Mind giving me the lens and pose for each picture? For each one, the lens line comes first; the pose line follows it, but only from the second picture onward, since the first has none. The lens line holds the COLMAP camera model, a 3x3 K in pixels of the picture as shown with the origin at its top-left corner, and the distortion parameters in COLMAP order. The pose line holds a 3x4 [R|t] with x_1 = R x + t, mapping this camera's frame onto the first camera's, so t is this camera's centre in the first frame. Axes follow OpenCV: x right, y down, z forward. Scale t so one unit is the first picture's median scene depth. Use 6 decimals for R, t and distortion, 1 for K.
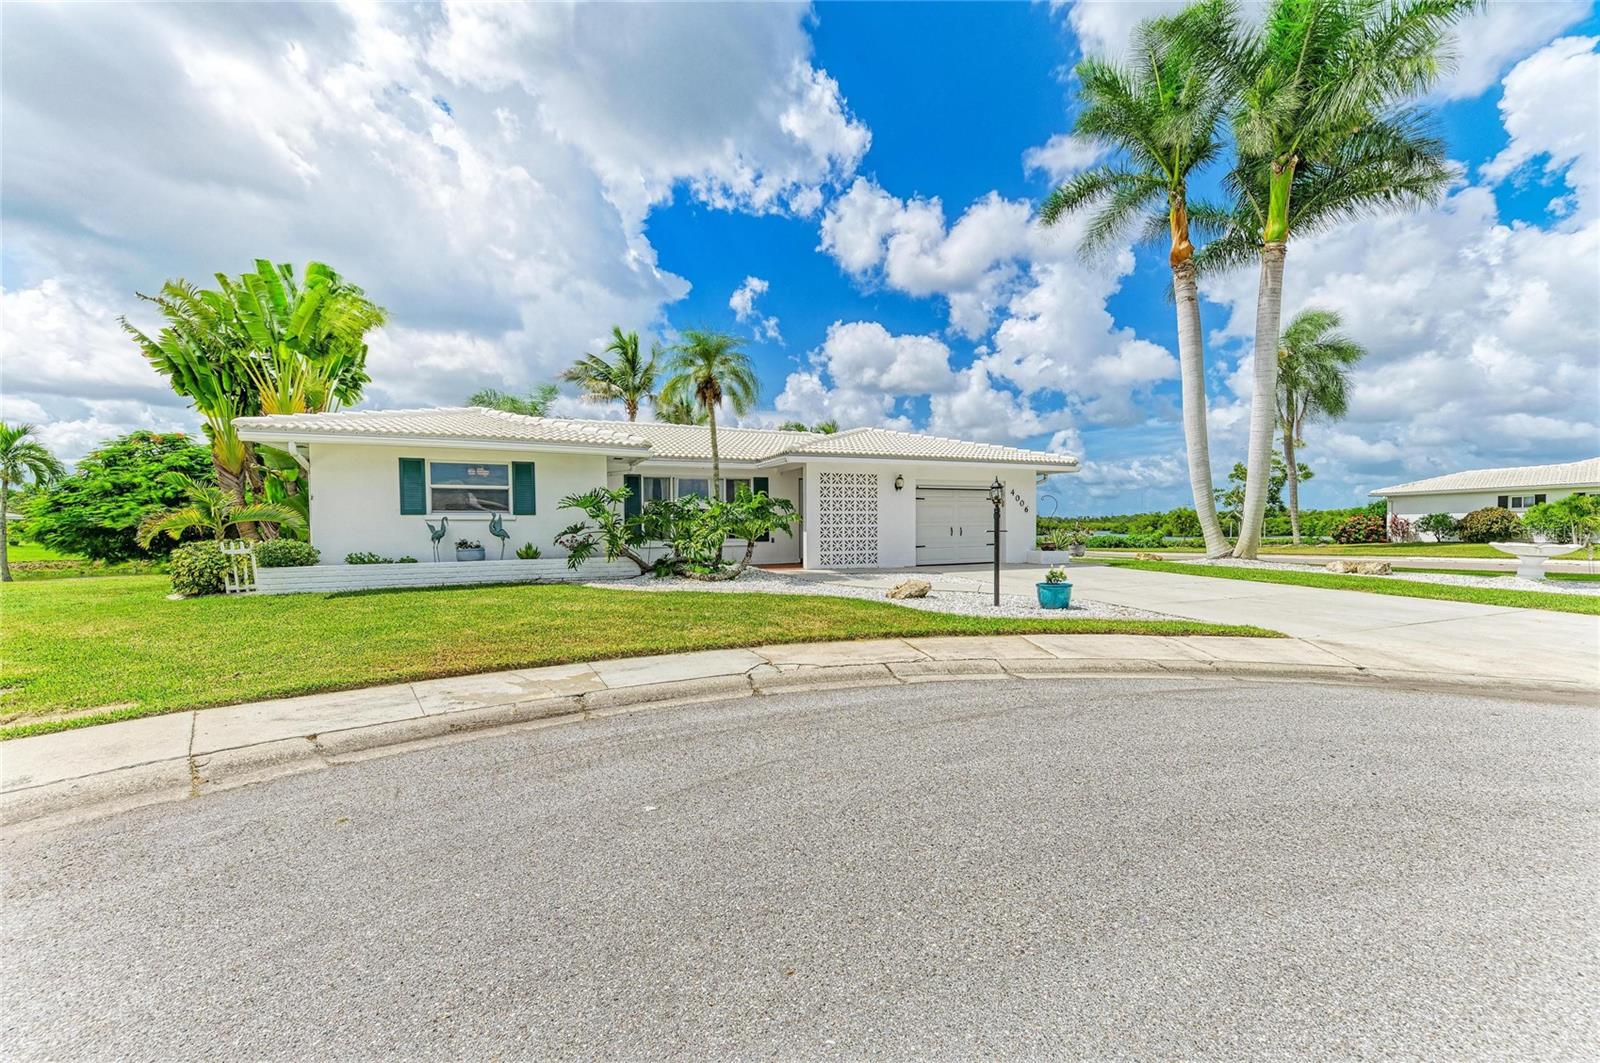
lens RADIAL K [[638.5, 0, 795.7], [0, 638.5, 540.9], [0, 0, 1]] dist [-0.001796, -0.000206]
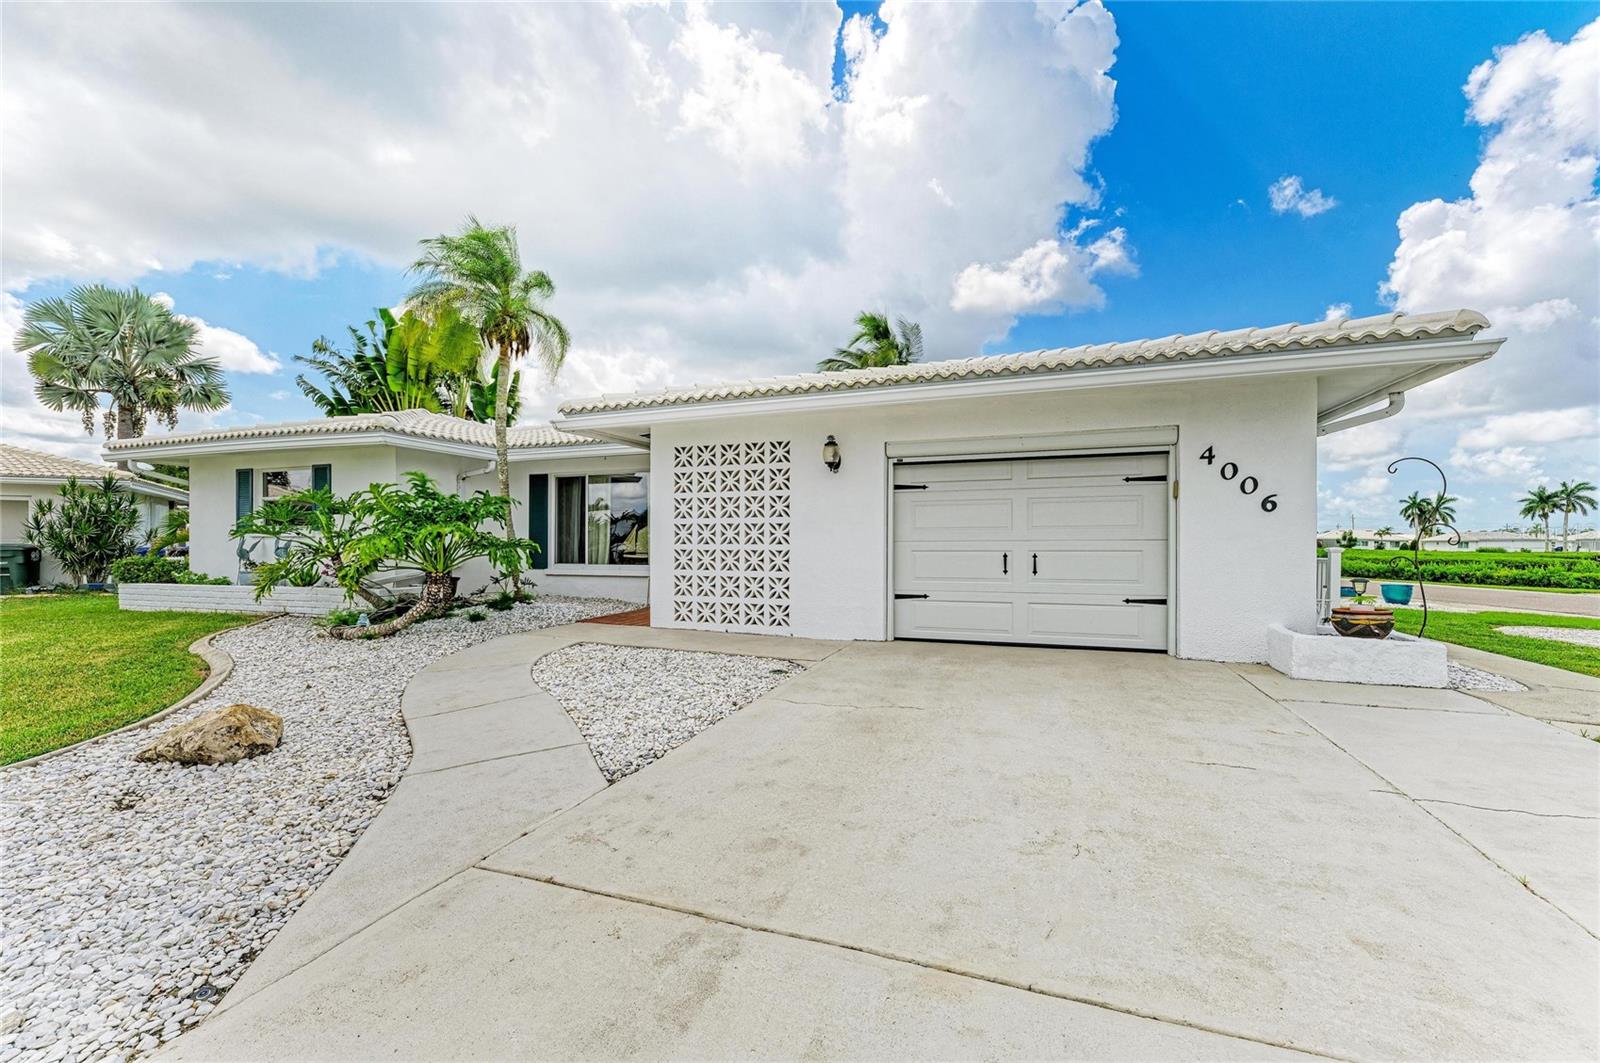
lens RADIAL K [[638.5, 0, 795.7], [0, 638.5, 540.9], [0, 0, 1]] dist [-0.001796, -0.000206]
pose [[0.736146, 0.005061, -0.676803, 0.461294], [-0.016928, 0.999797, -0.010936, -0.023984], [0.676611, 0.019508, 0.736083, 0.658078]]
